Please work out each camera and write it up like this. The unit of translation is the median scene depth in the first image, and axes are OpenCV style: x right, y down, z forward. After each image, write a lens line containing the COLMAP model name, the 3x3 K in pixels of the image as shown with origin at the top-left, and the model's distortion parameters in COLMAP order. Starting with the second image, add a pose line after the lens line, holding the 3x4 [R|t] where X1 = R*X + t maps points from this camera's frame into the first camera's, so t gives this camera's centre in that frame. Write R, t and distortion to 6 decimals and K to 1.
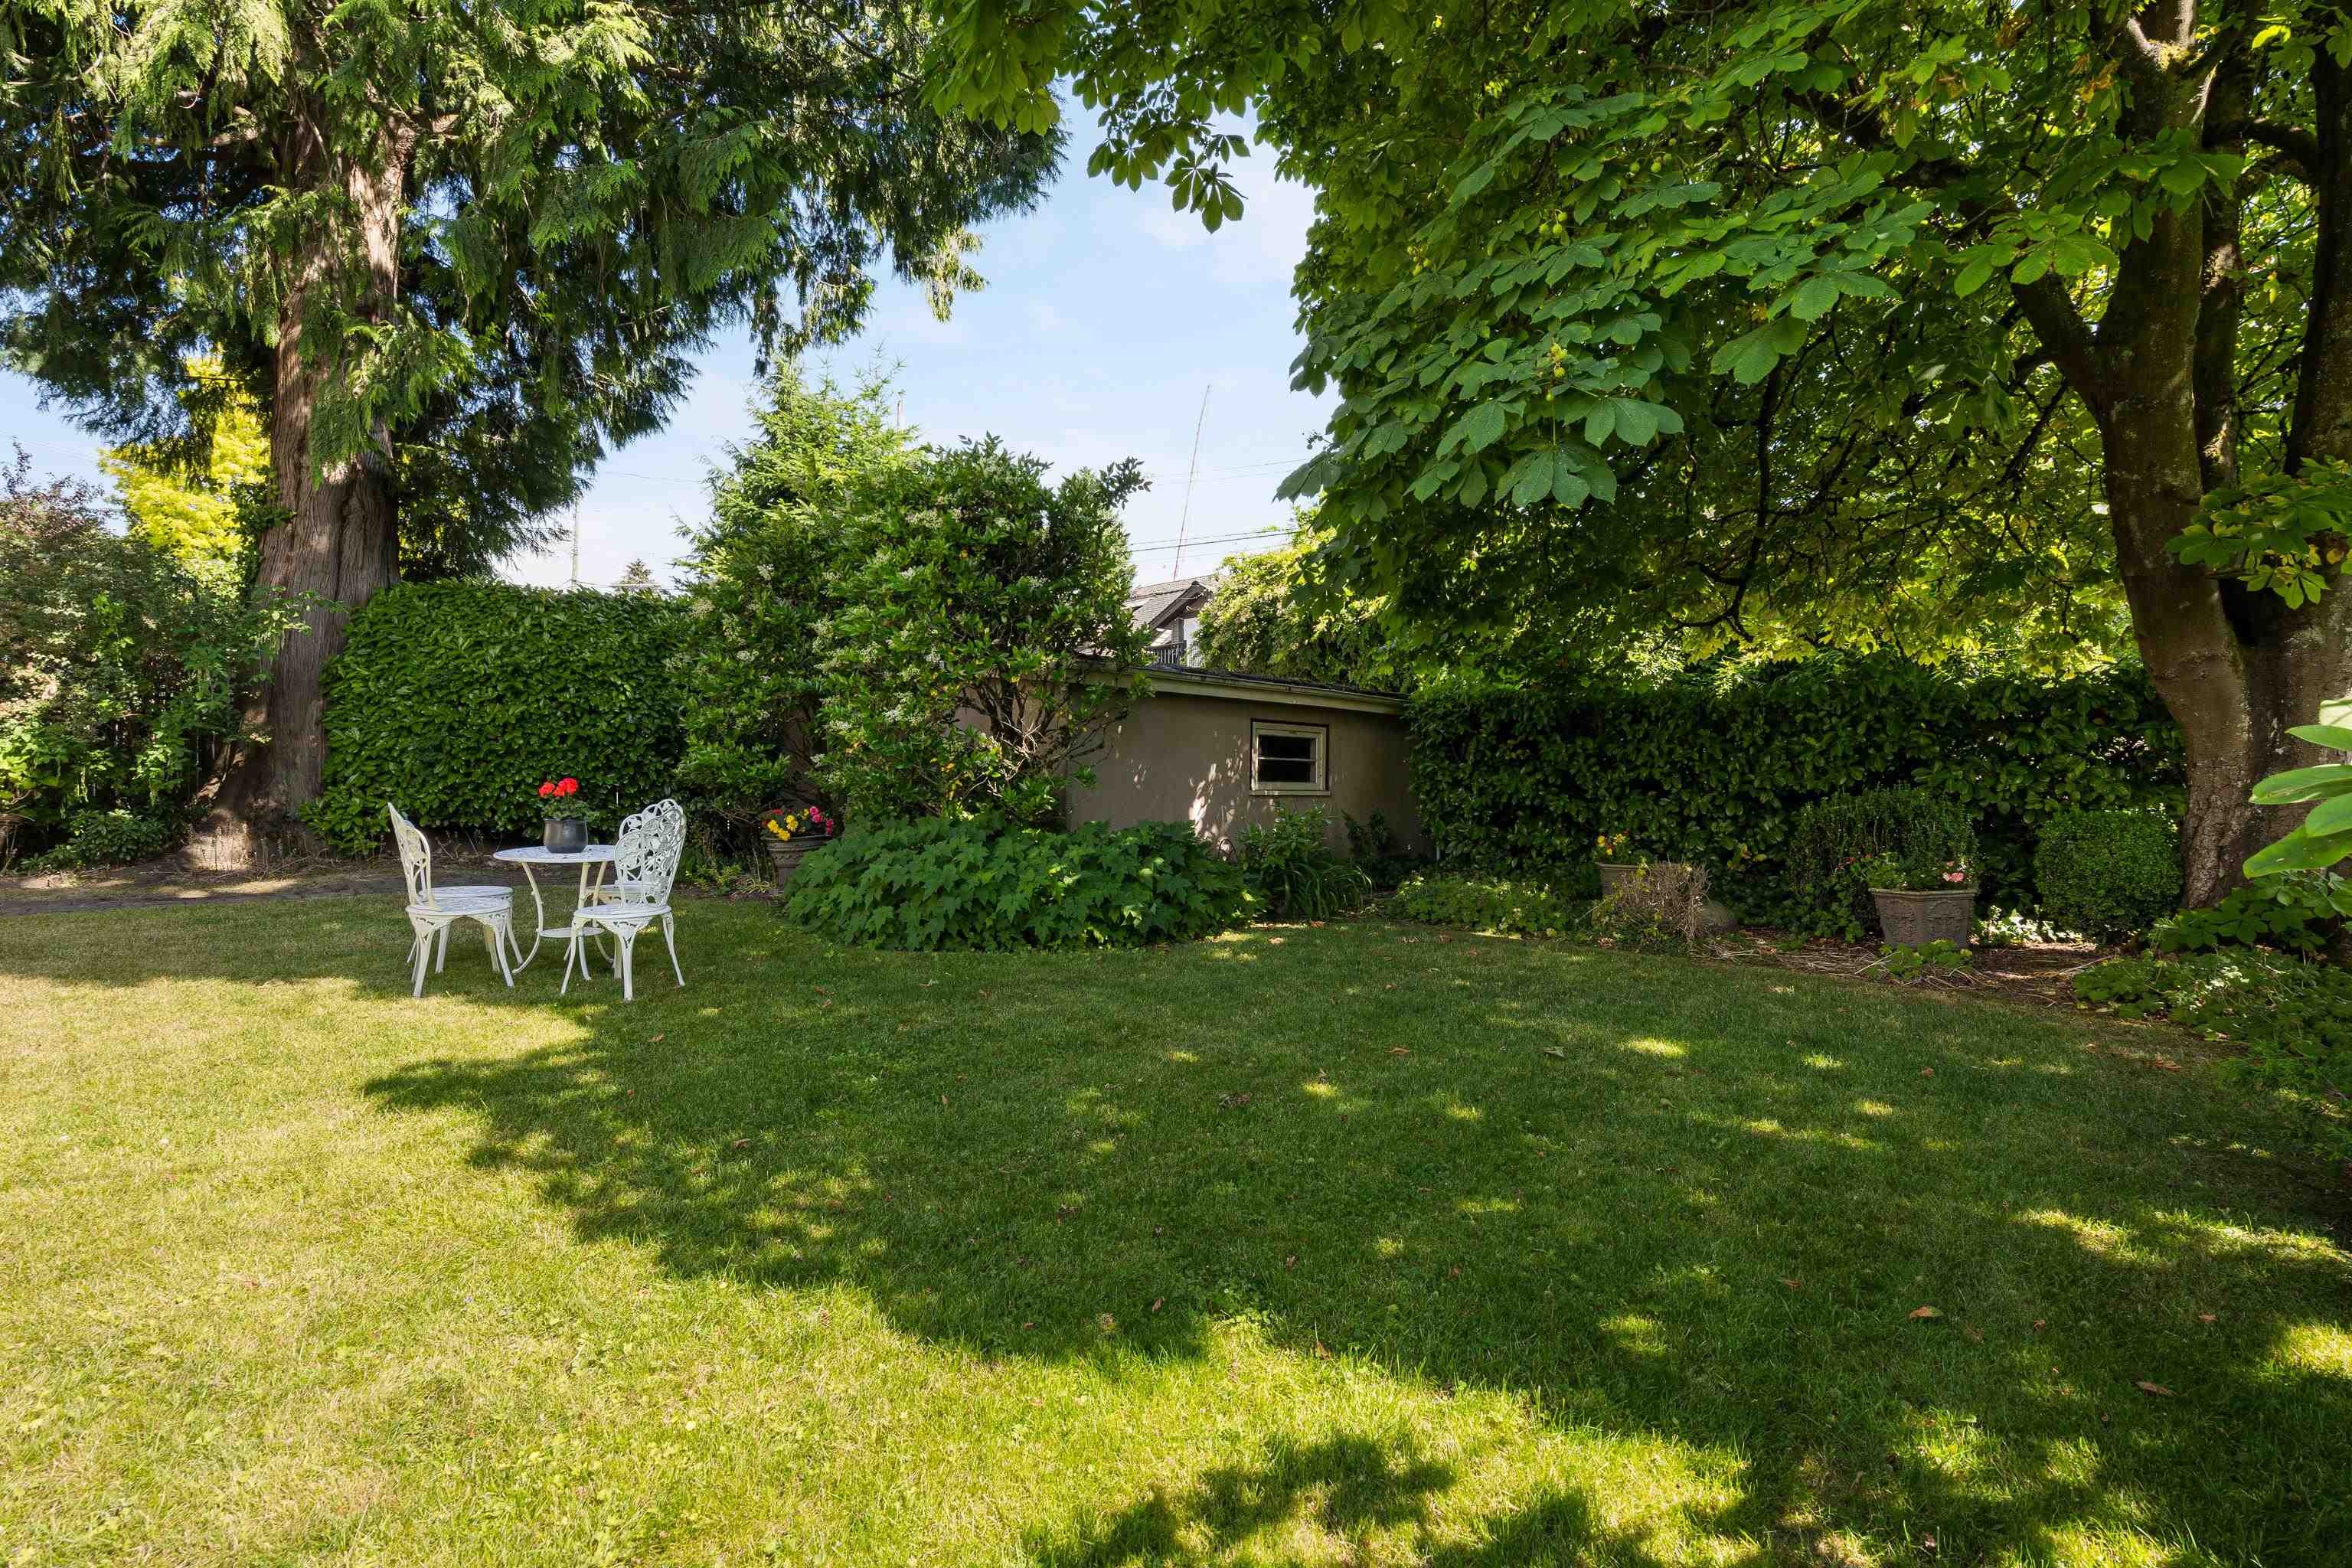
lens RADIAL K [[1062.7, 0, 1176.0], [0, 1062.7, 784.0], [0, 0, 1]] dist [-0.004096, 0.000603]
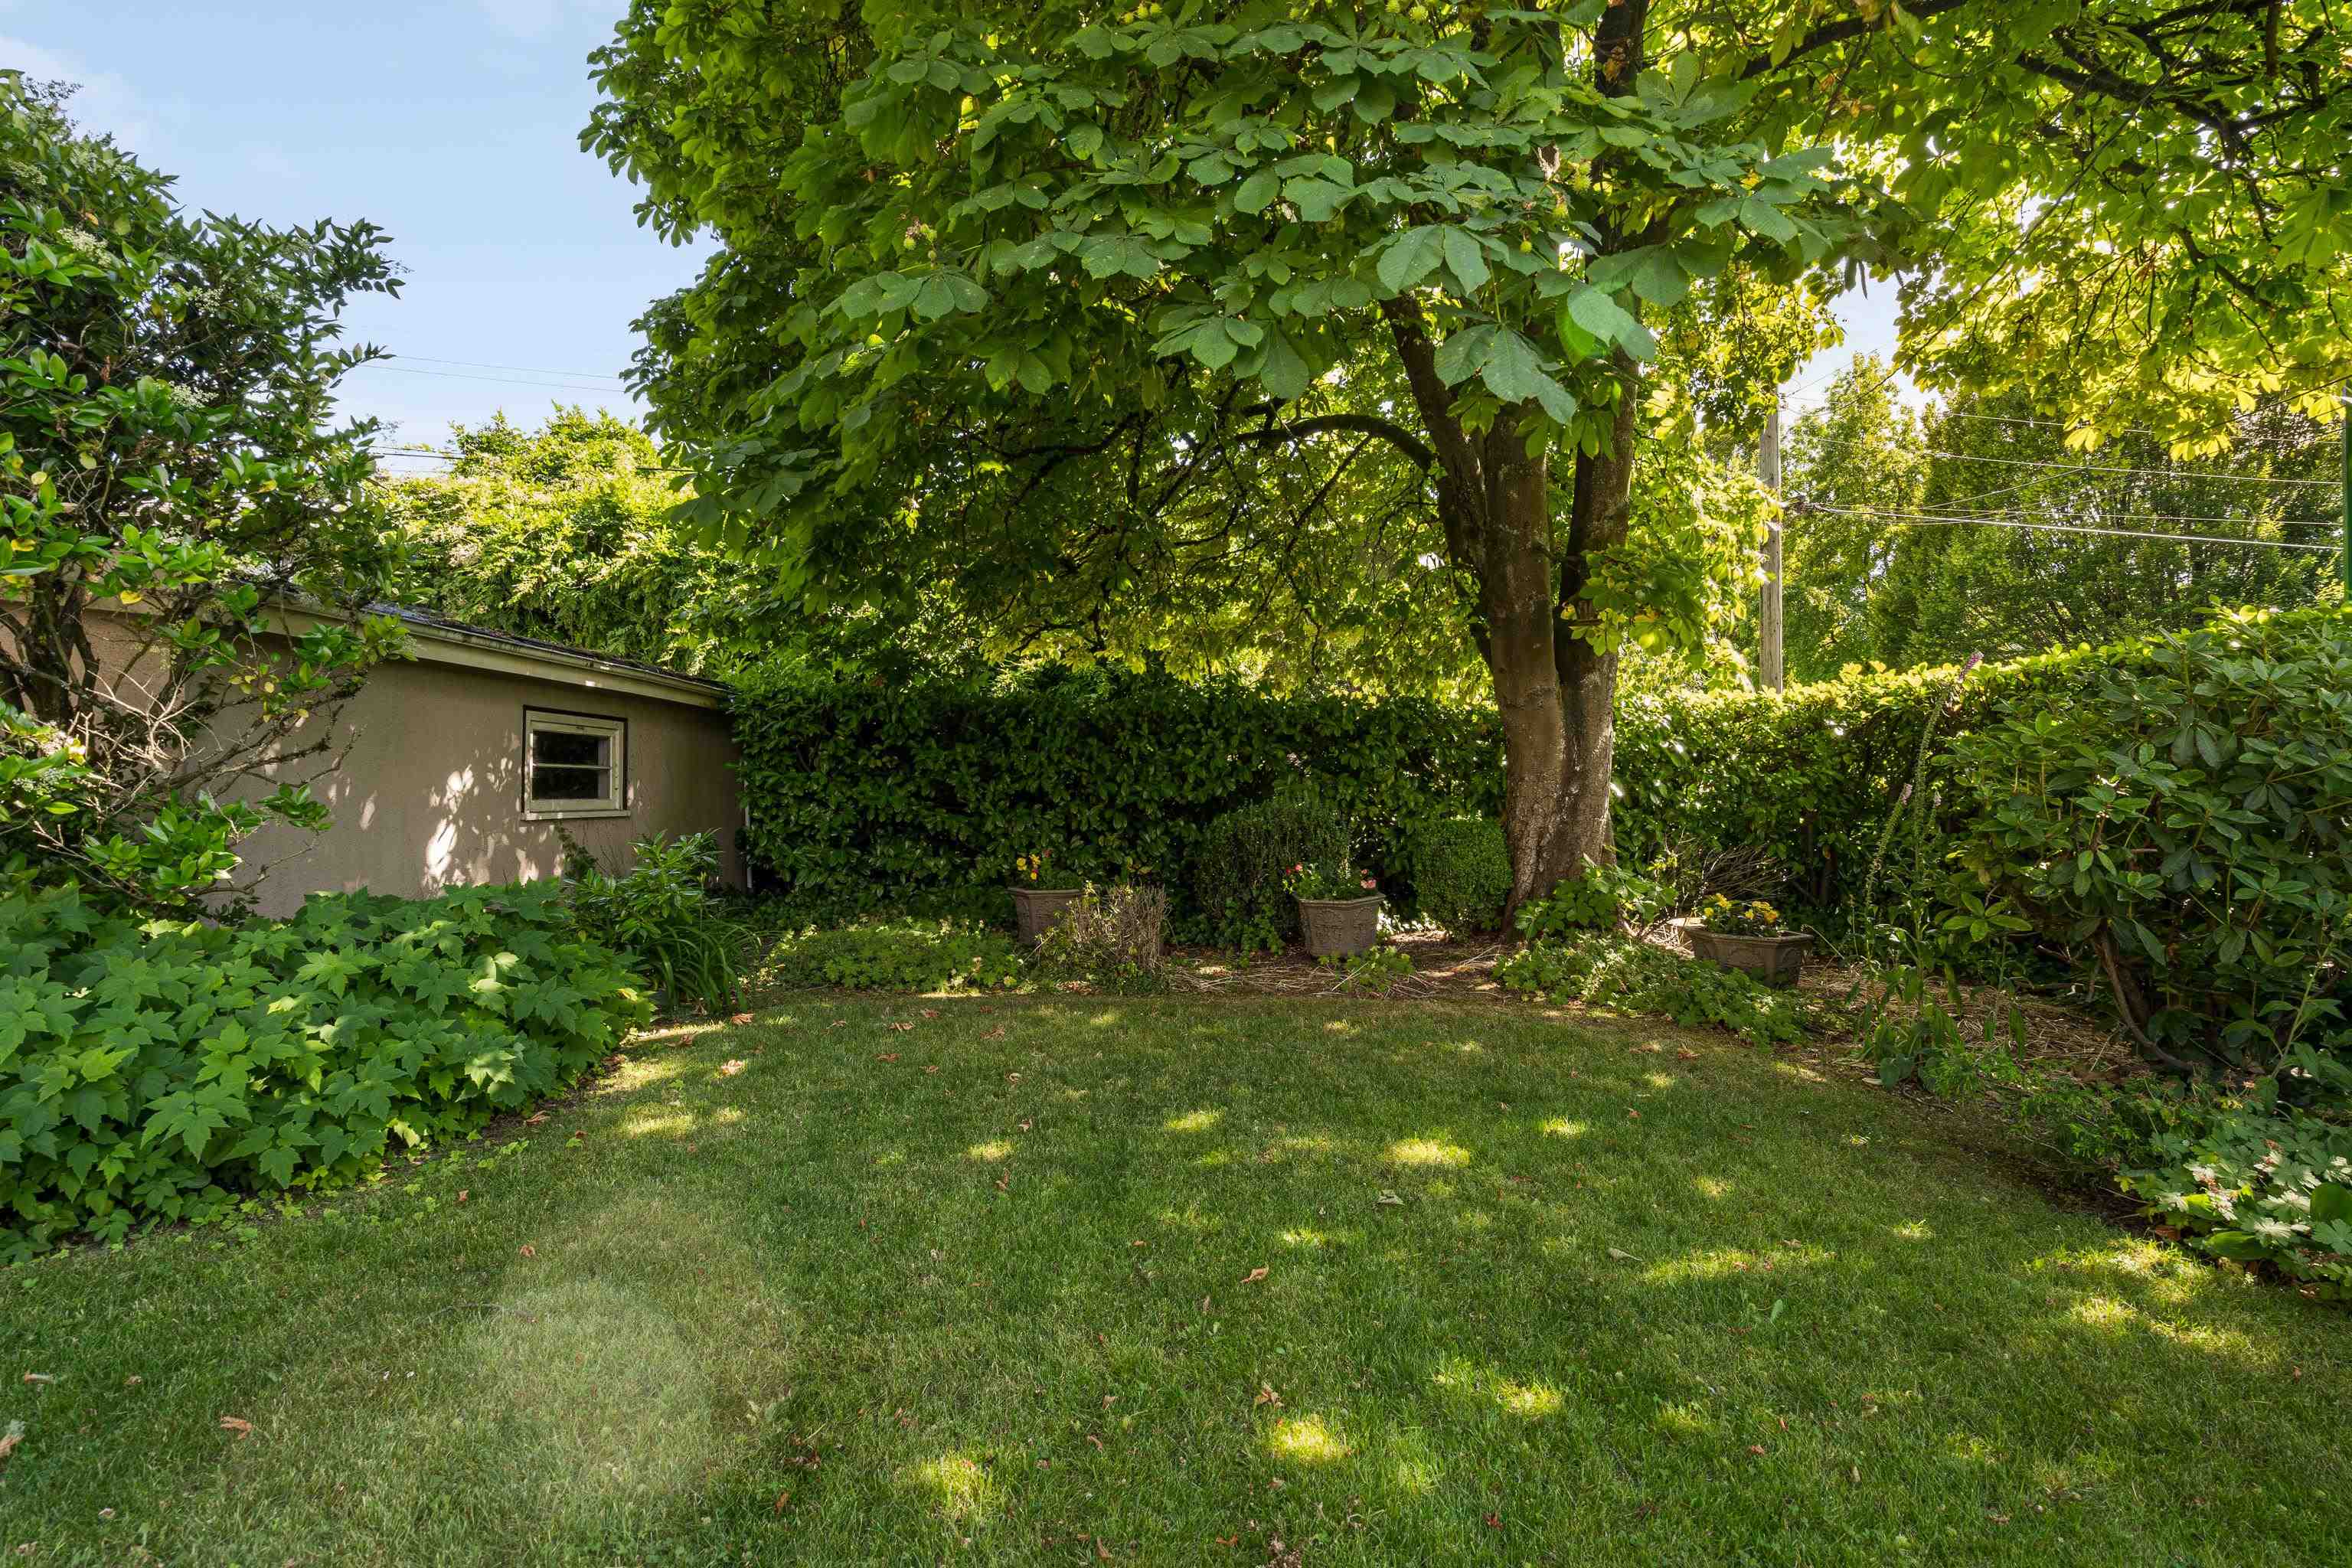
lens RADIAL K [[1062.7, 0, 1176.0], [0, 1062.7, 784.0], [0, 0, 1]] dist [-0.004096, 0.000603]
pose [[0.722294, -0.006585, 0.691555, -0.121199], [0.007139, 0.999972, 0.002065, -0.014021], [-0.691549, 0.003445, 0.722321, 0.311825]]
